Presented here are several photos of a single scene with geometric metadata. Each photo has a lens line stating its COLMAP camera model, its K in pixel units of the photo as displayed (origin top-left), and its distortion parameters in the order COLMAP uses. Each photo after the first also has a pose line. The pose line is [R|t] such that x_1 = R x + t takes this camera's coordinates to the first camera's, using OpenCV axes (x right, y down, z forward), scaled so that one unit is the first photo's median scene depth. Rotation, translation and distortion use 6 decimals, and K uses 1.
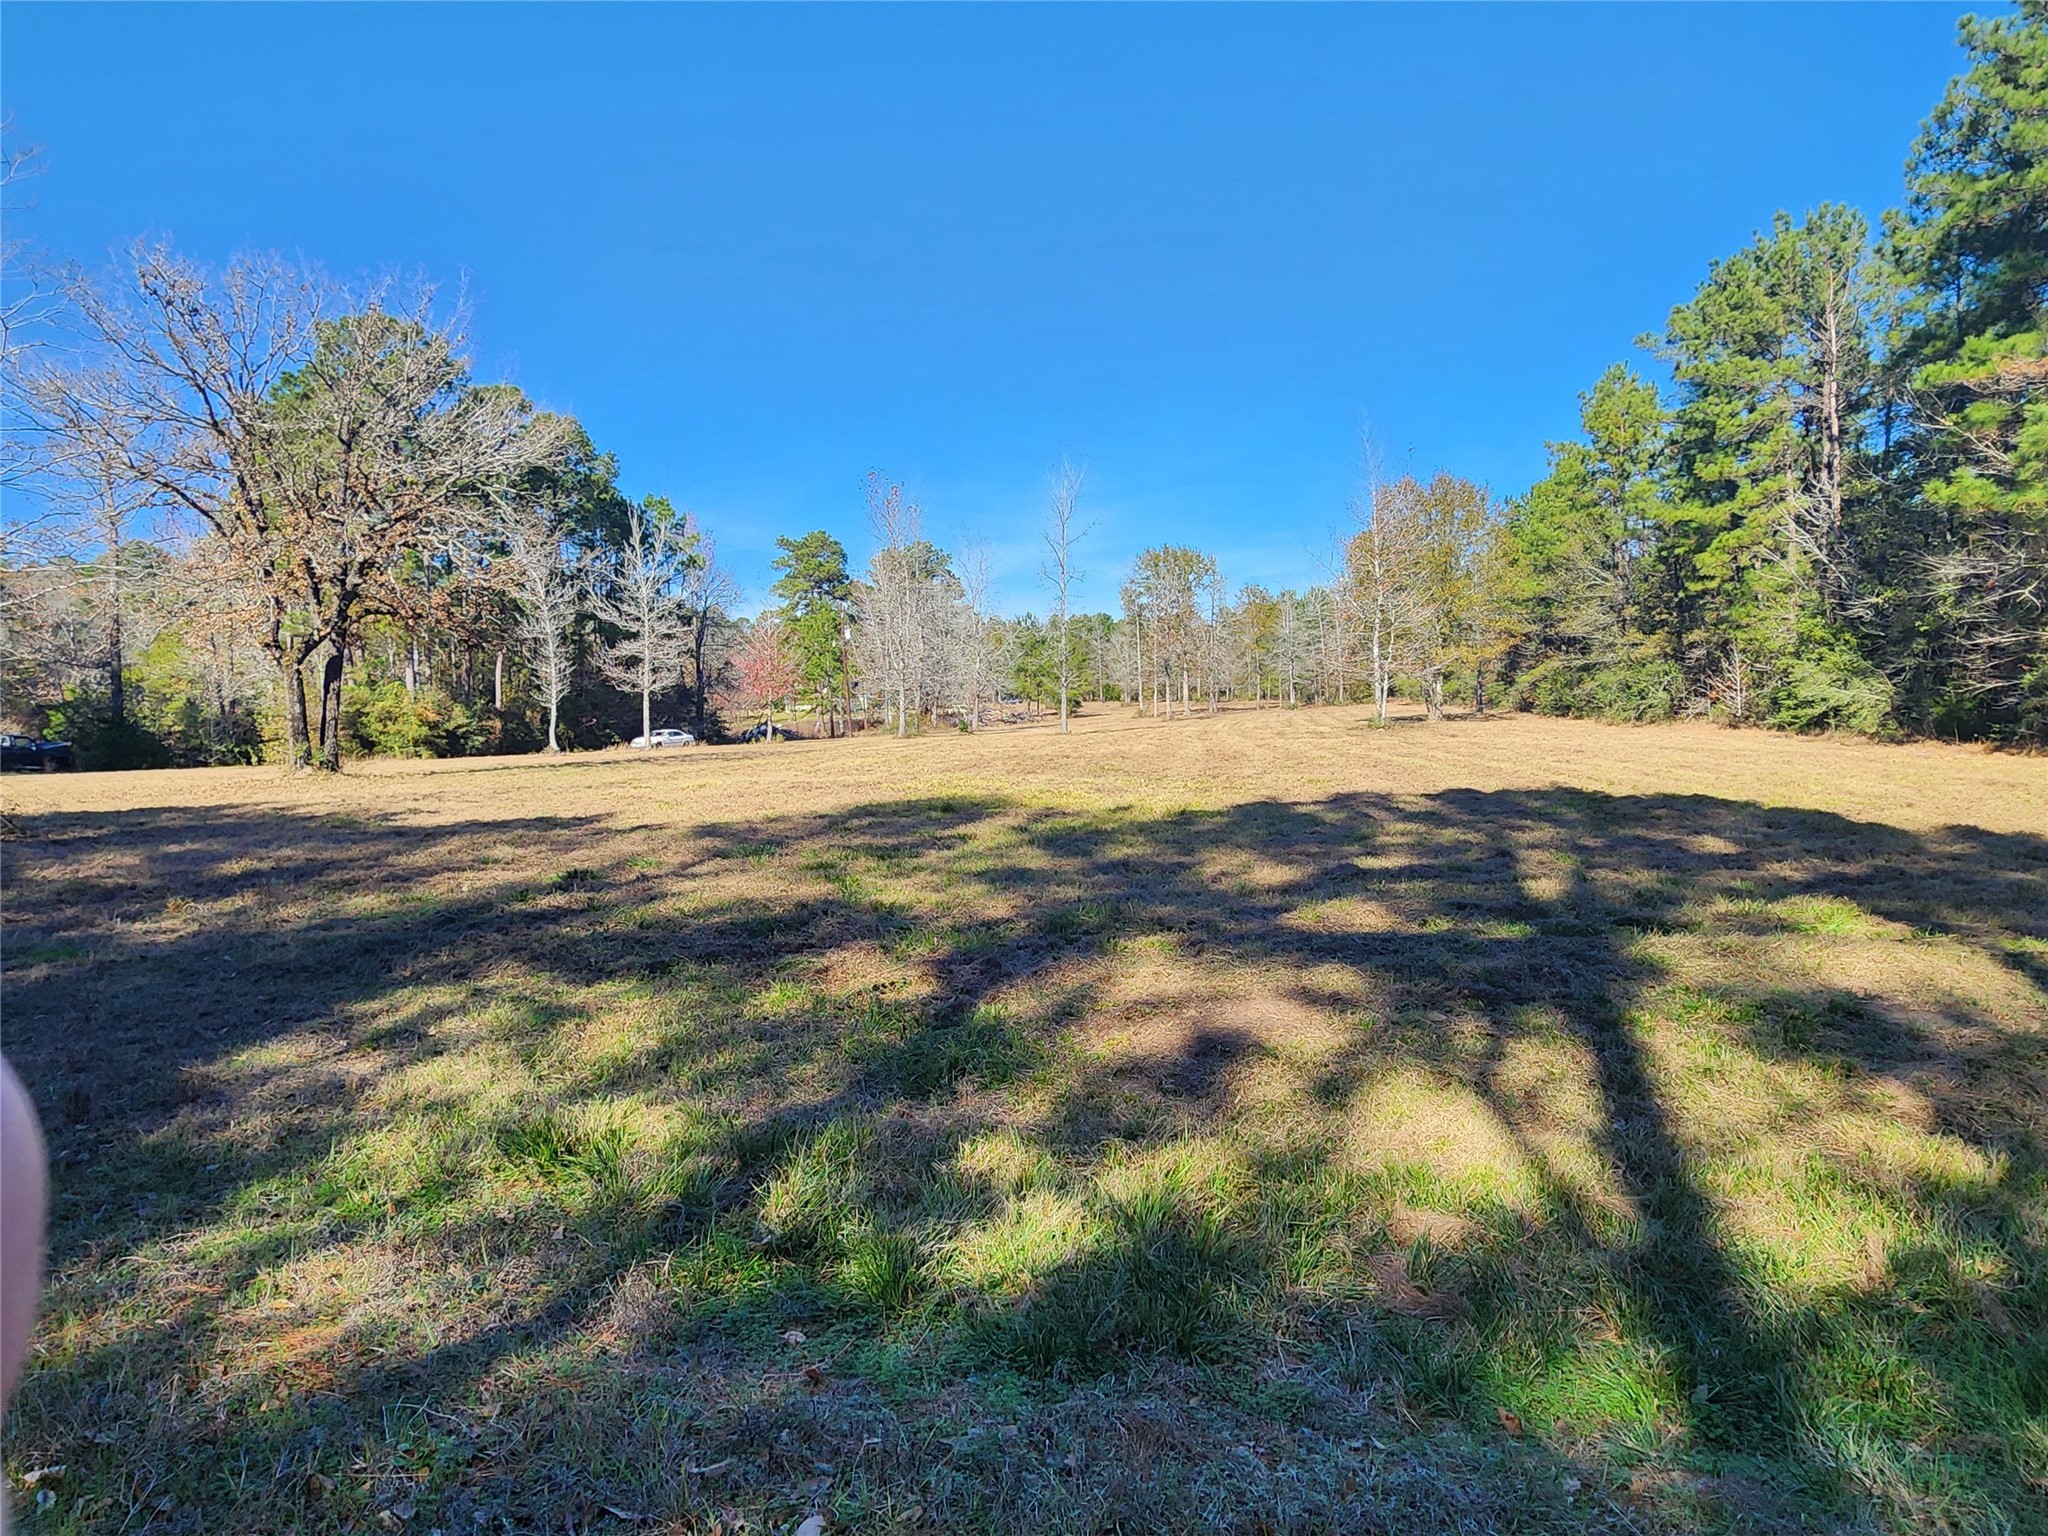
lens RADIAL K [[1209.8, 0, 1012.8], [0, 1209.8, 783.7], [0, 0, 1]] dist [-0.002324, -0.000219]
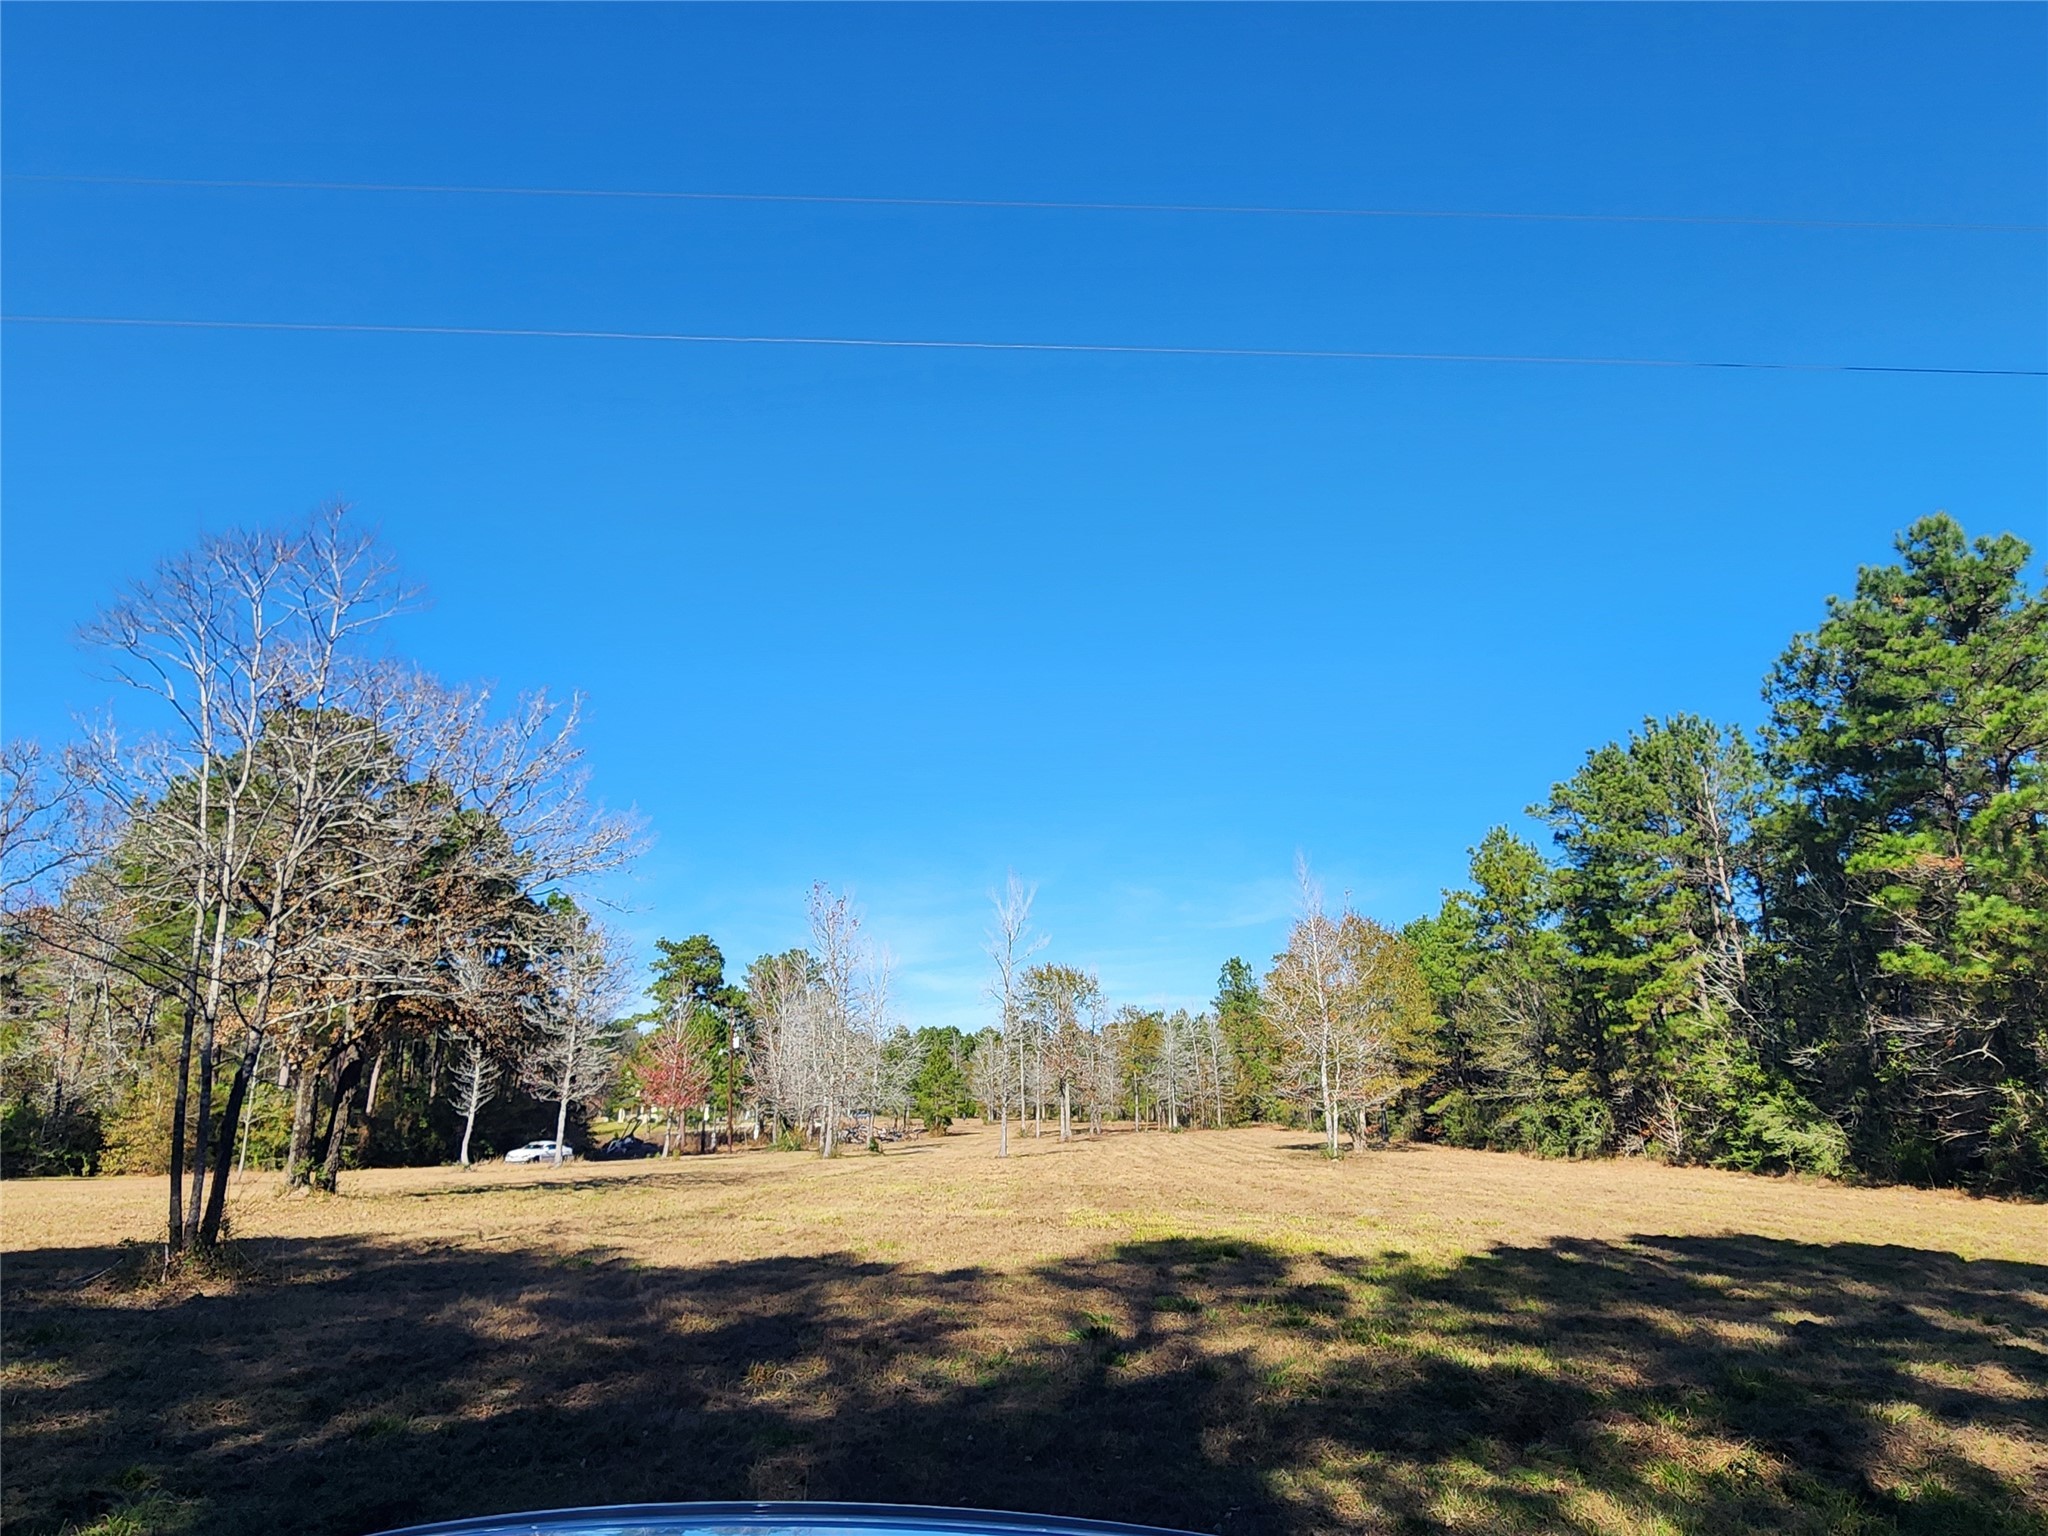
lens RADIAL K [[1209.8, 0, 1012.8], [0, 1209.8, 783.7], [0, 0, 1]] dist [-0.002324, -0.000219]
pose [[0.989121, 0.061240, 0.133751, -0.122790], [-0.013729, 0.943688, -0.330551, -0.004073], [-0.146462, 0.325118, 0.934263, -0.007486]]
